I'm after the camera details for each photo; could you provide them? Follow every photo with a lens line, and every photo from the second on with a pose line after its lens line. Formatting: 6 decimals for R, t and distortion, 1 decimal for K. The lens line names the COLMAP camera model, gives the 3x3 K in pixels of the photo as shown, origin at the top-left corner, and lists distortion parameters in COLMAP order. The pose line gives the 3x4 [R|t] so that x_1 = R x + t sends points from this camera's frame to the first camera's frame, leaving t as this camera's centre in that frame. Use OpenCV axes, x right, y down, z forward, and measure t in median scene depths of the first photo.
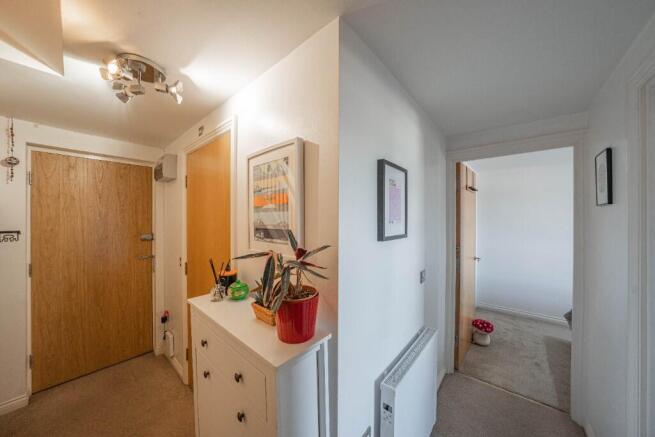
lens RADIAL K [[224.6, 0, 326.4], [0, 224.6, 217.4], [0, 0, 1]] dist [-0.029499, 0.006020]
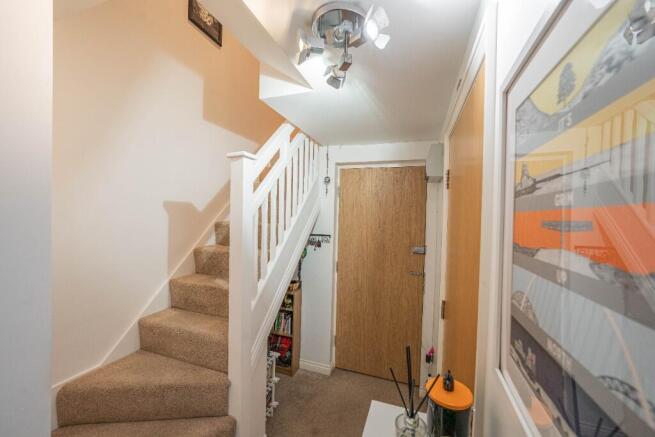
lens RADIAL K [[249.5, 0, 327.5], [0, 249.5, 218.5], [0, 0, 1]] dist [-0.011650, -0.000008]
pose [[0.356407, 0.024857, -0.934000, -0.070988], [-0.020082, 0.999619, 0.018940, -0.055866], [0.934115, 0.012006, 0.356770, 0.442509]]
